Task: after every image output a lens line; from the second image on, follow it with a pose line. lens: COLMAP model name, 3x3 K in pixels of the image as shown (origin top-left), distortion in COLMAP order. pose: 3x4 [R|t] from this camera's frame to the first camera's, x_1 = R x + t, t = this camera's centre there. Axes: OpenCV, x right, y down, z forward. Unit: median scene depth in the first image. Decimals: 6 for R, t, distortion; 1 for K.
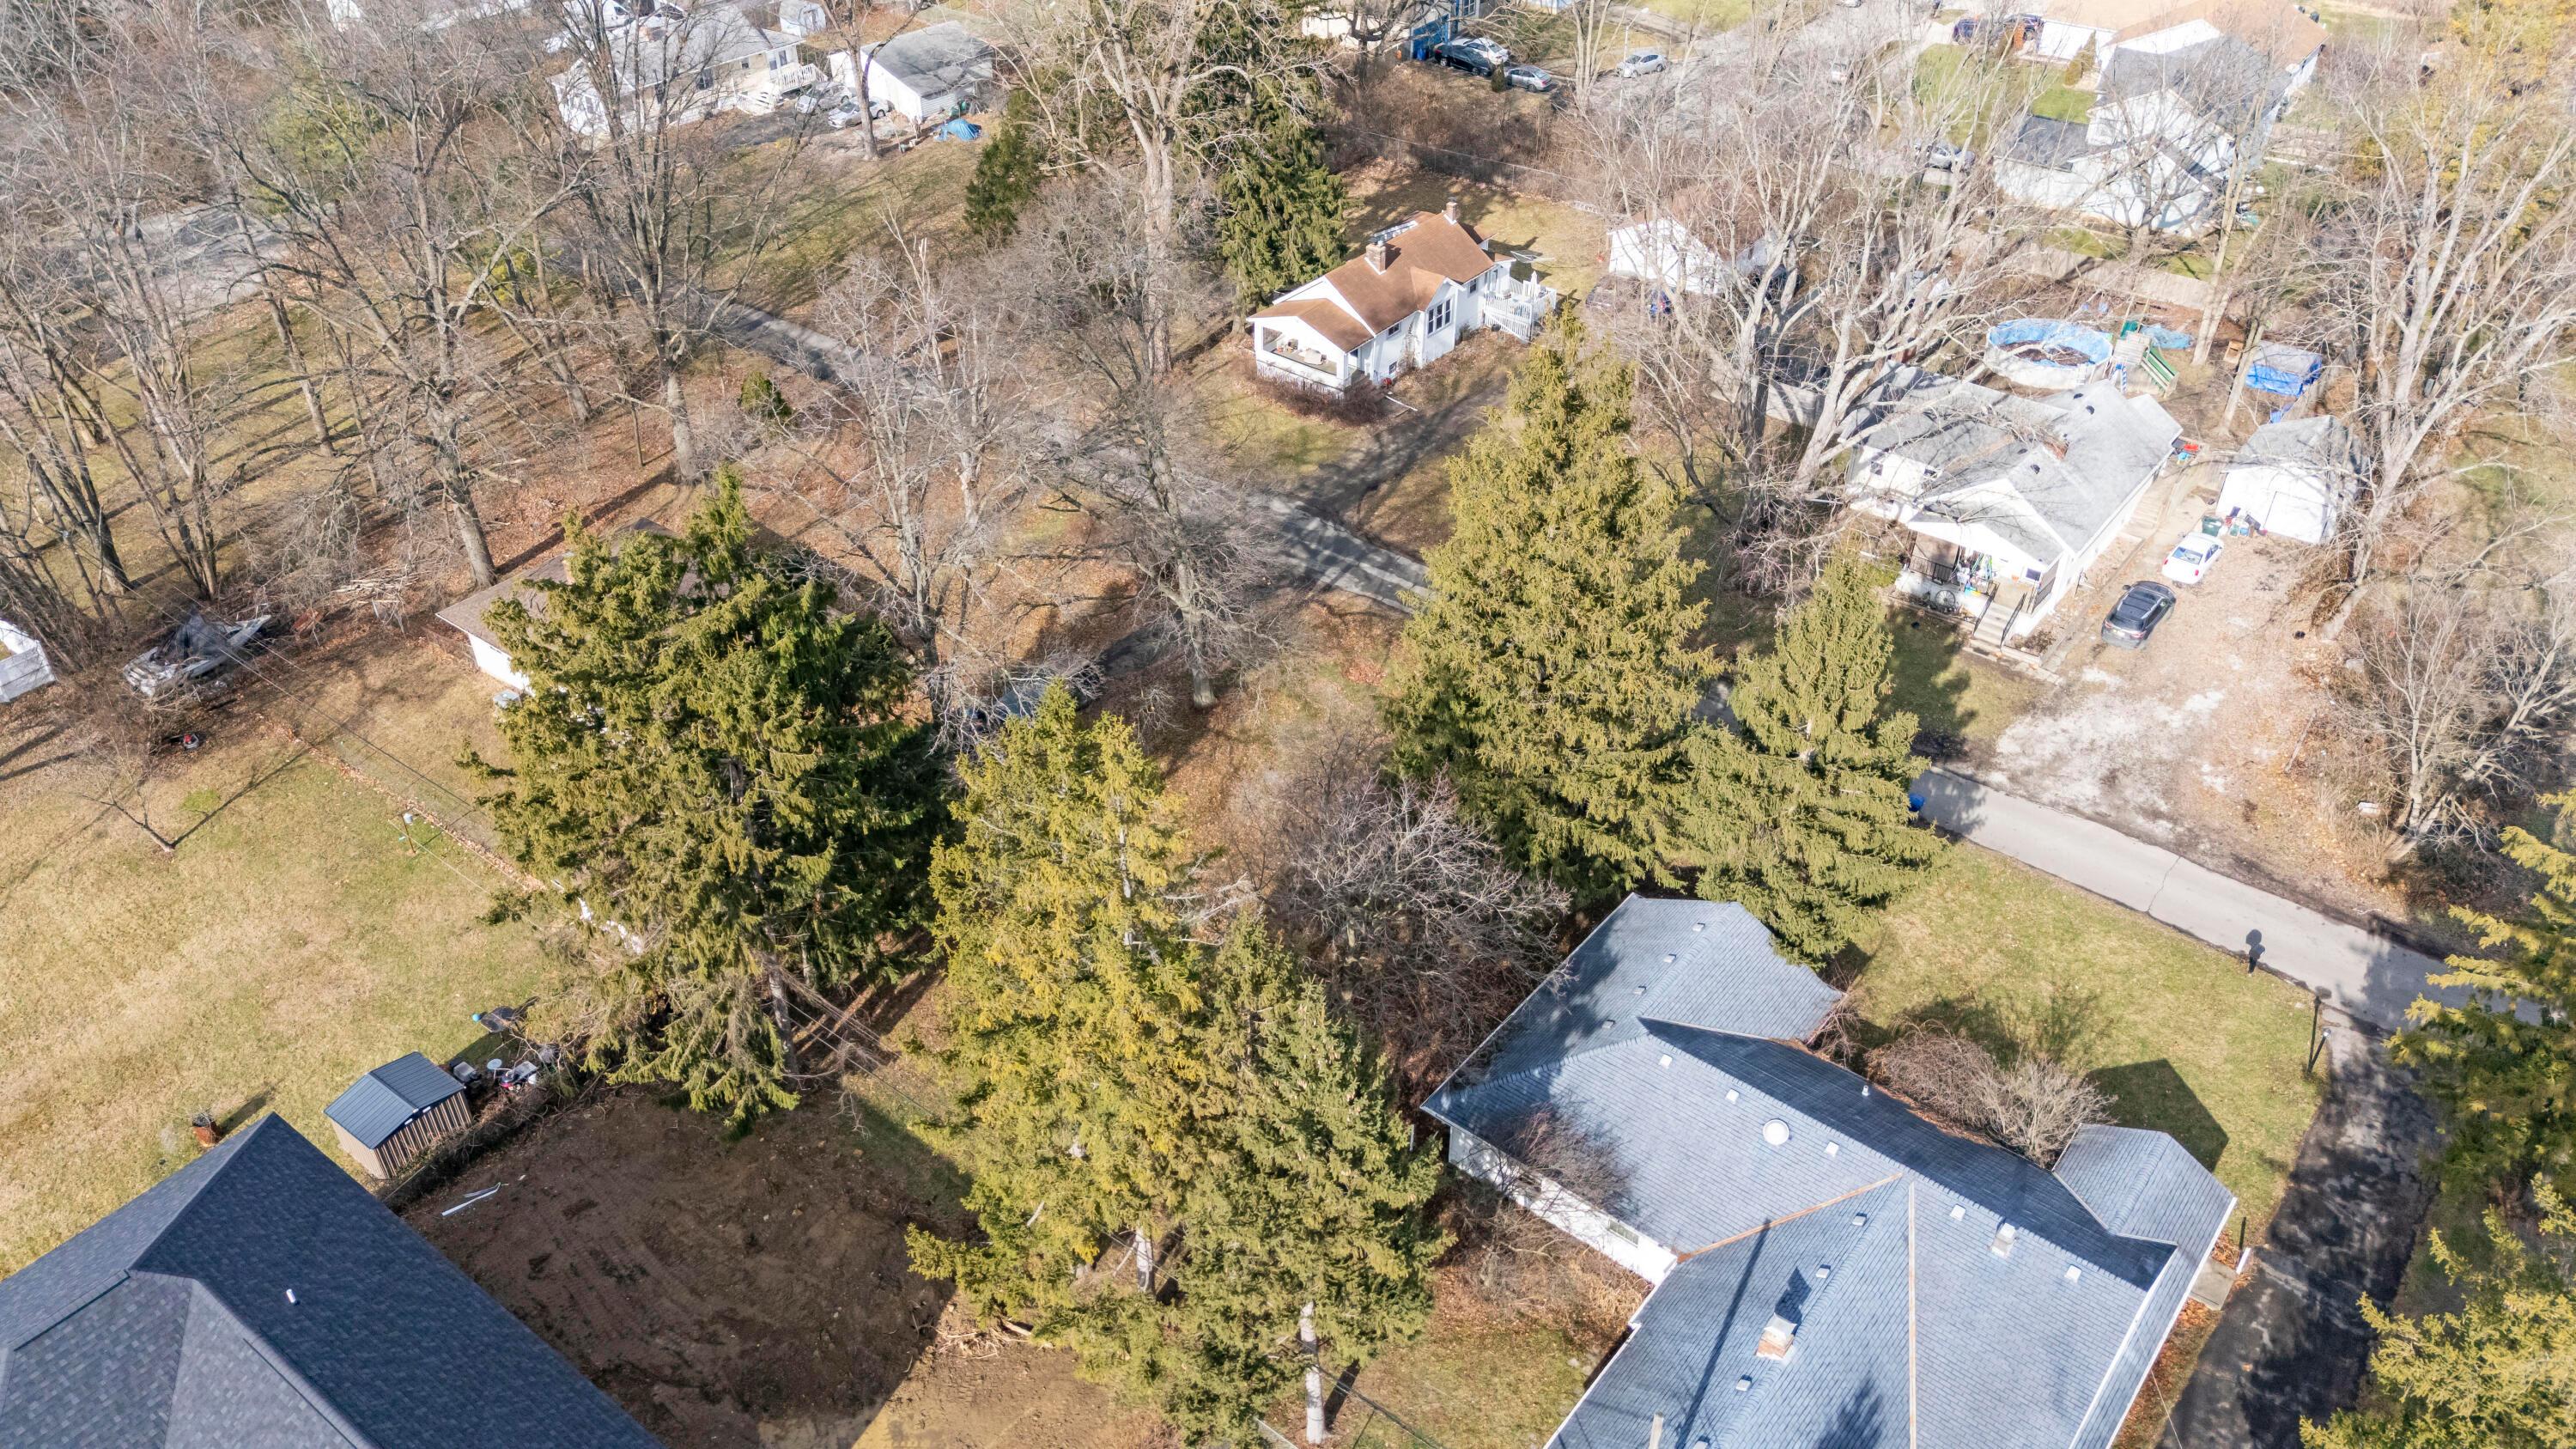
lens RADIAL K [[1847.1, 0, 1288.0], [0, 1847.1, 724.5], [0, 0, 1]] dist [0.072721, -0.057193]
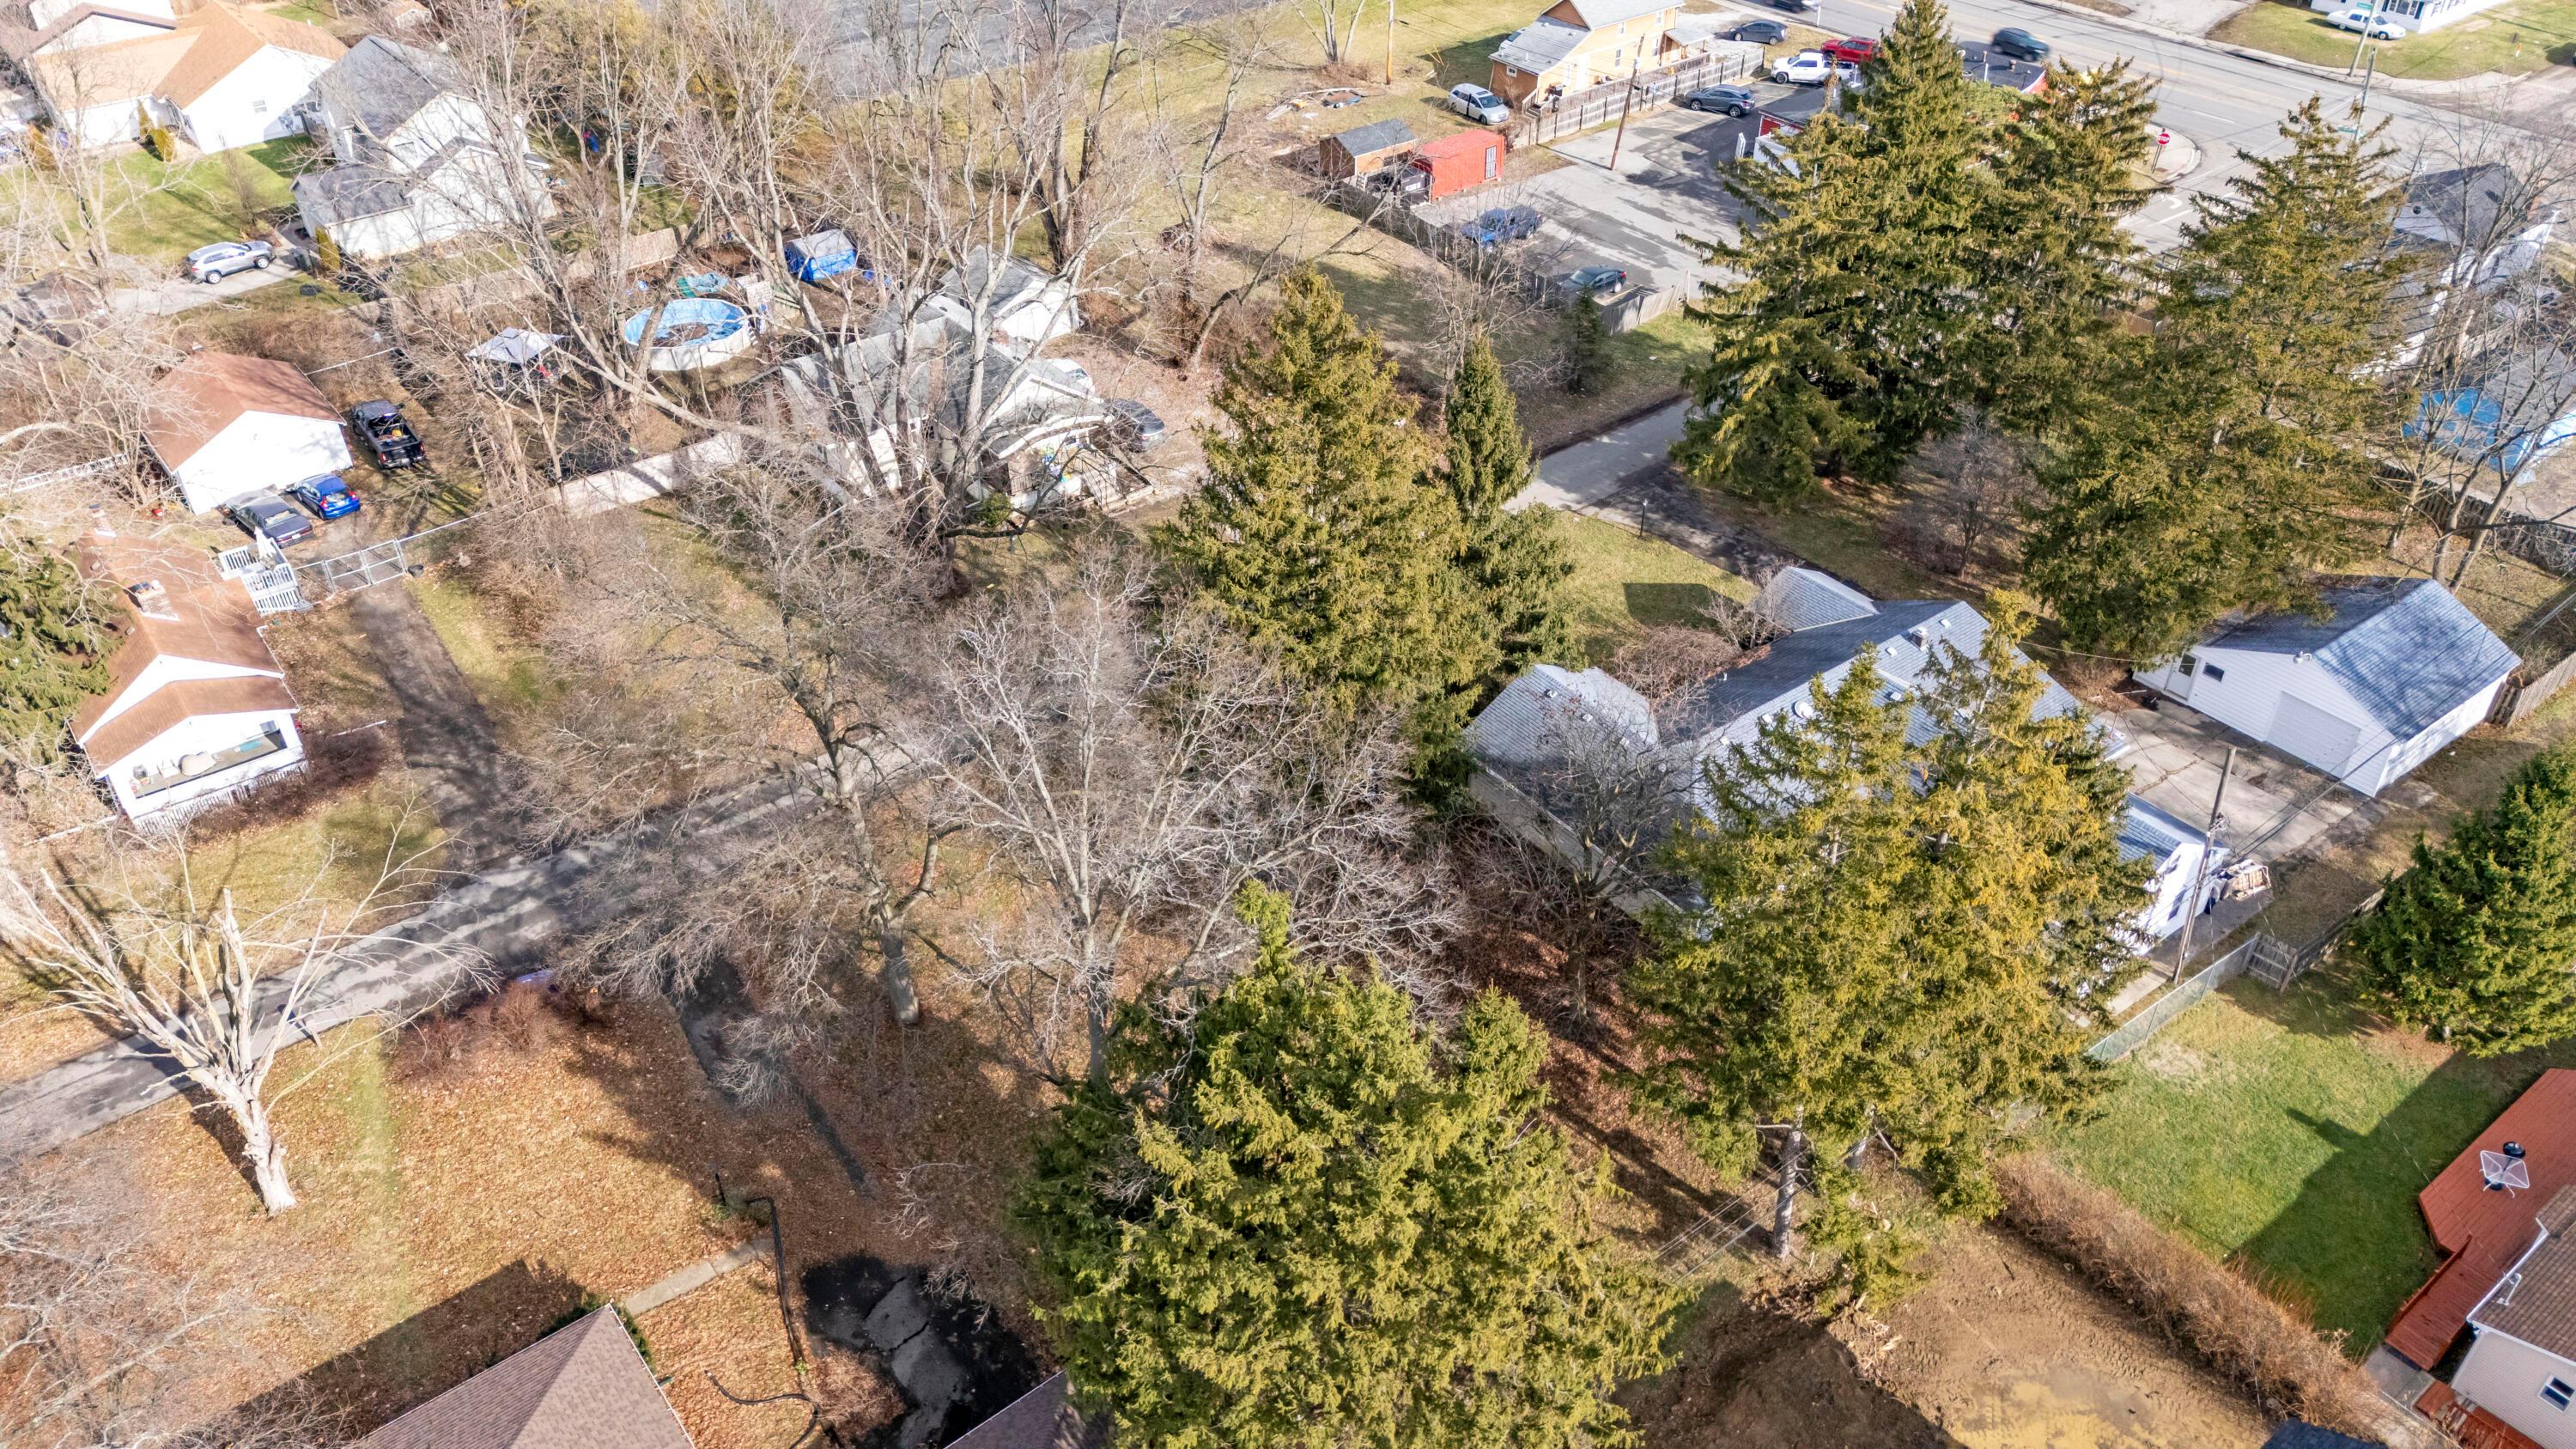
lens RADIAL K [[1893.7, 0, 1305.1], [0, 1893.7, 727.8], [0, 0, 1]] dist [0.046377, -0.096013]
pose [[0.235244, -0.573905, 0.784406, -0.606047], [0.576641, 0.732081, 0.362687, -0.315307], [-0.782397, 0.367001, 0.503155, 0.450907]]
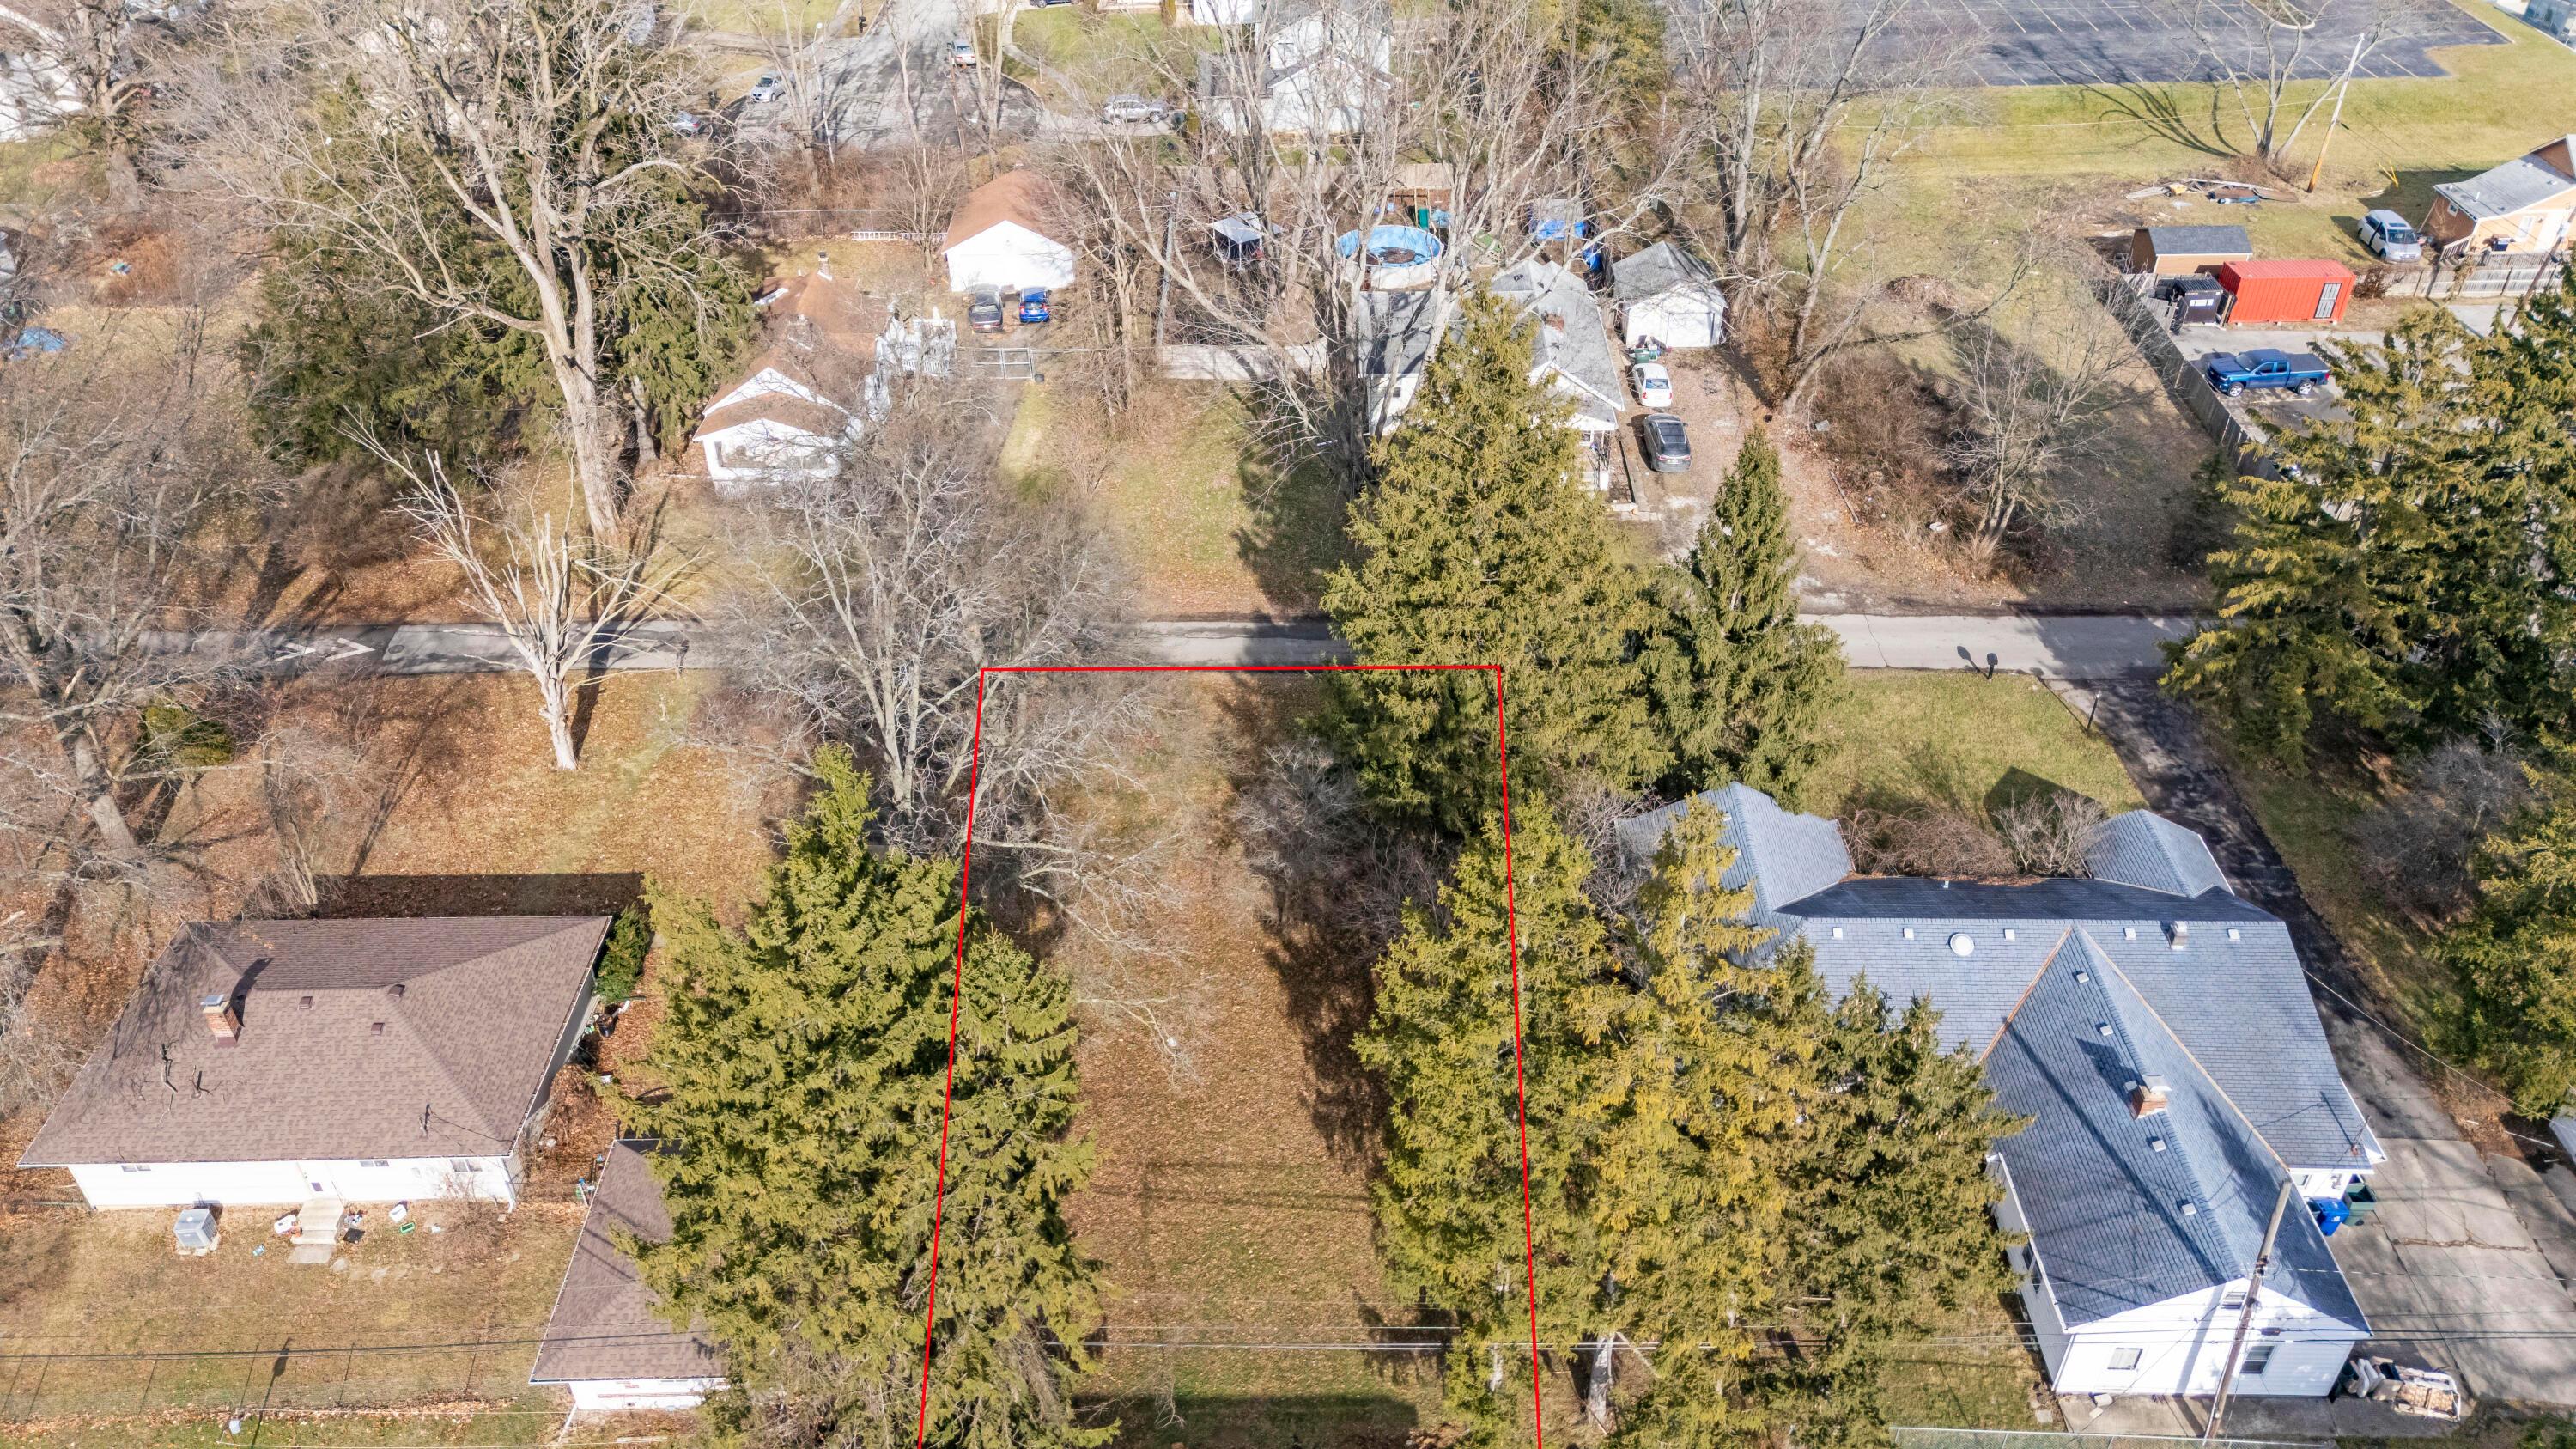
lens RADIAL K [[1860.6, 0, 1287.1], [0, 1860.6, 728.9], [0, 0, 1]] dist [0.066940, -0.084589]
pose [[0.791670, -0.370871, 0.485502, -0.389385], [0.369121, 0.923586, 0.103624, -0.114135], [-0.486834, 0.097173, 0.868072, 0.164119]]
